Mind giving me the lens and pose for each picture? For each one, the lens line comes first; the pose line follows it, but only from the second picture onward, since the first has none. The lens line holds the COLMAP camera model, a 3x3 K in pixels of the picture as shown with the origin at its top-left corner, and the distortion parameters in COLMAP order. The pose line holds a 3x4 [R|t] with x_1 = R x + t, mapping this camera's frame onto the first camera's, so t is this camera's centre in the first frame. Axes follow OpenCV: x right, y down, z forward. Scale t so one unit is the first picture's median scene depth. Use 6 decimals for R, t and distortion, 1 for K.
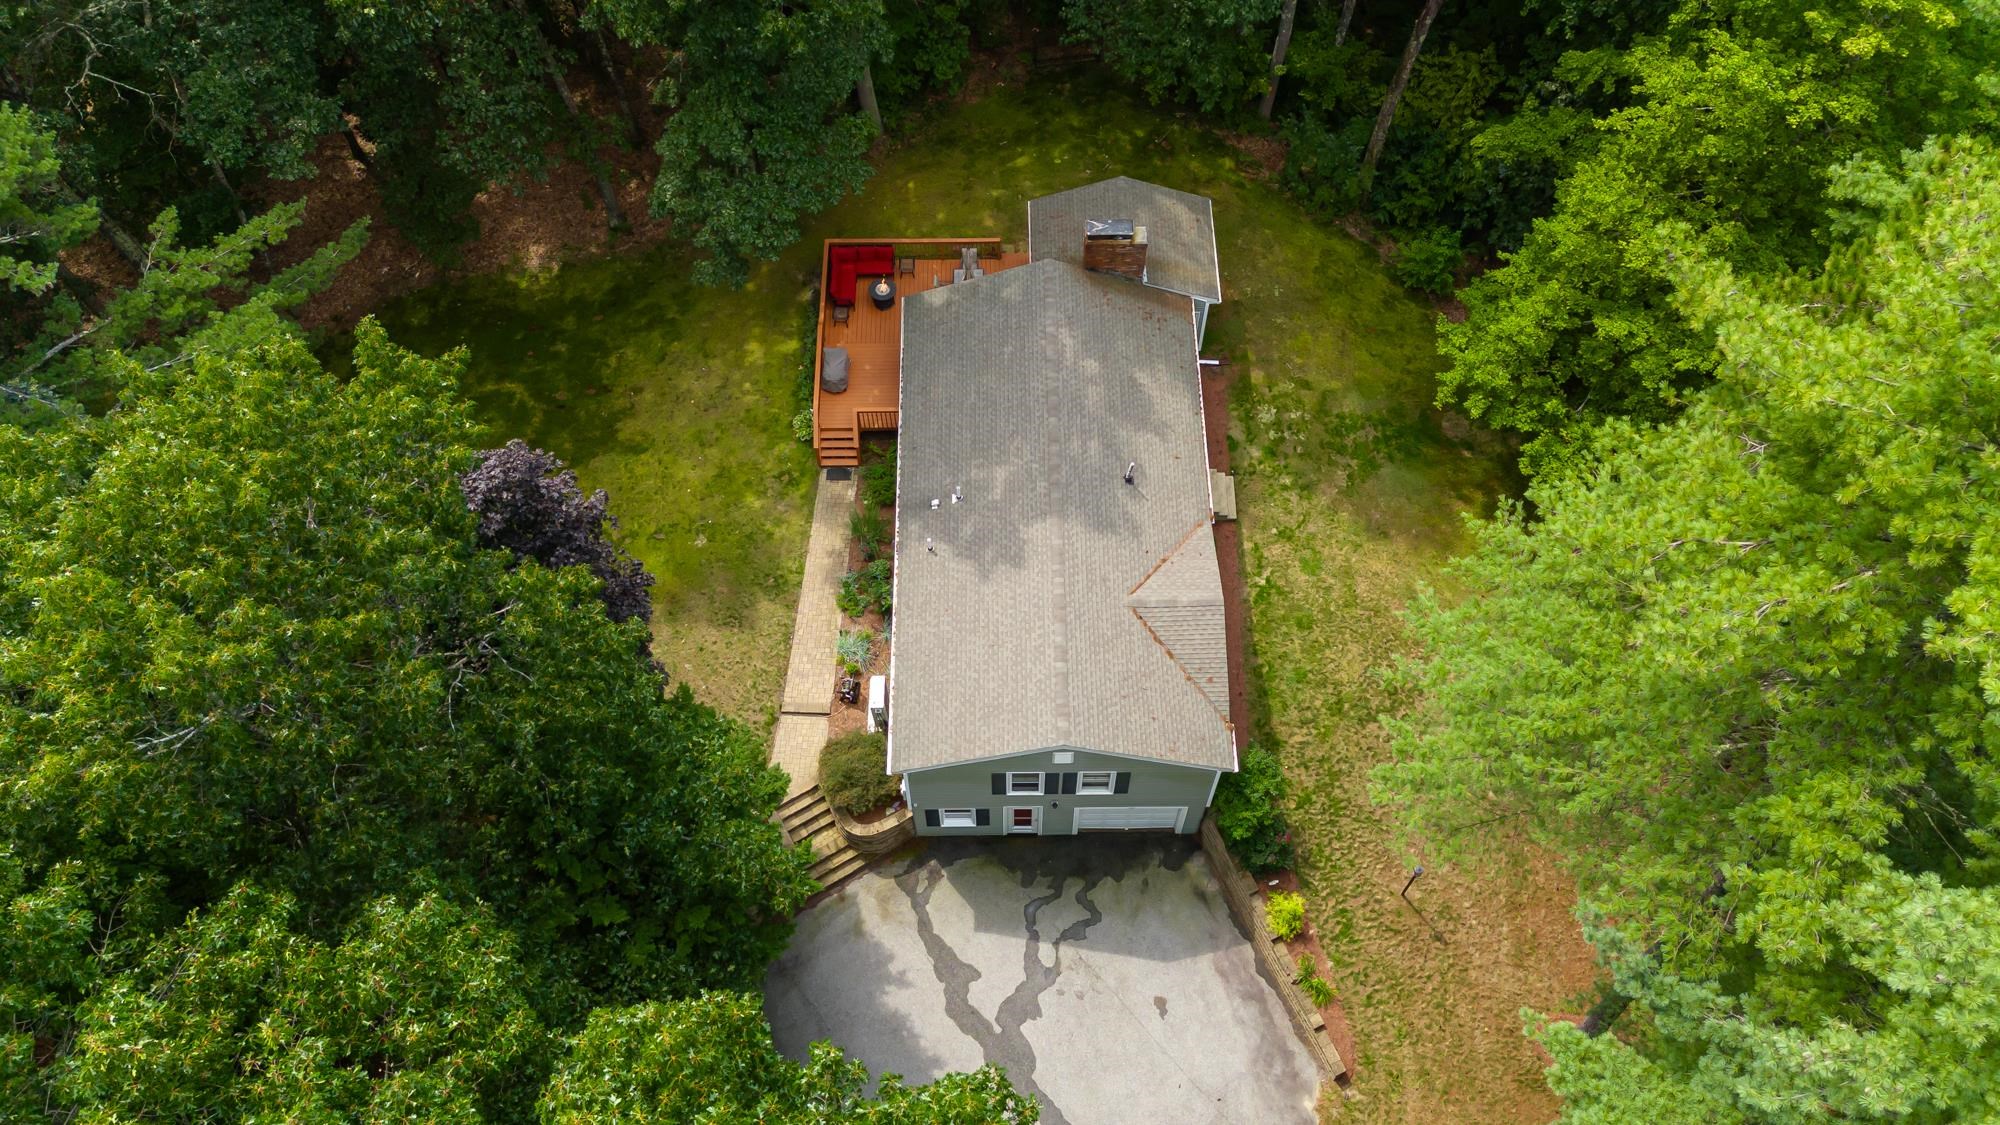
lens RADIAL K [[1421.3, 0, 1000.0], [0, 1421.3, 562.5], [0, 0, 1]] dist [-0.001427, -0.002371]
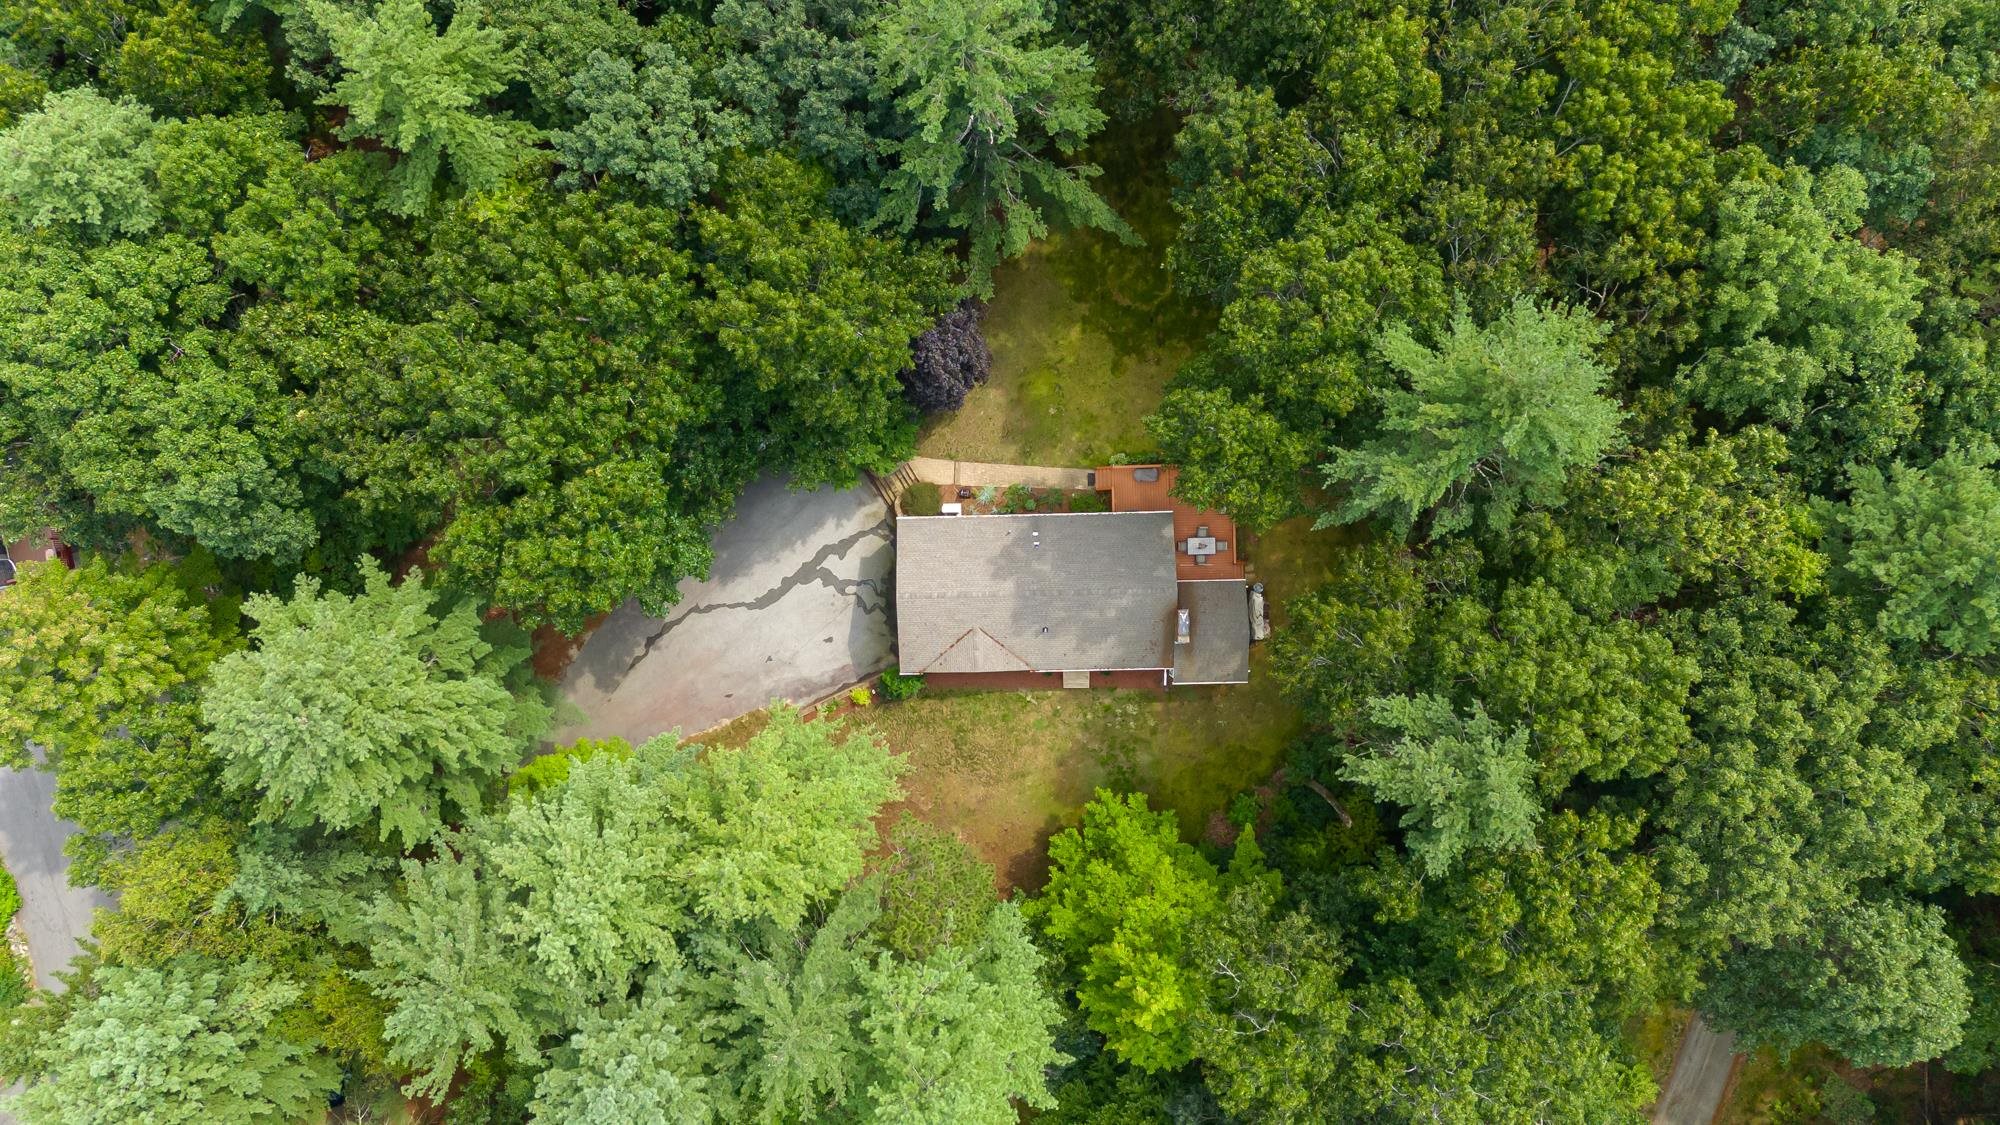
lens RADIAL K [[1421.3, 0, 1000.0], [0, 1421.3, 562.5], [0, 0, 1]] dist [-0.001427, -0.002371]
pose [[0.013579, 0.999902, 0.003397, -0.013550], [-0.868254, 0.010106, 0.496017, -1.021096], [0.495934, -0.009685, 0.868306, -0.802666]]
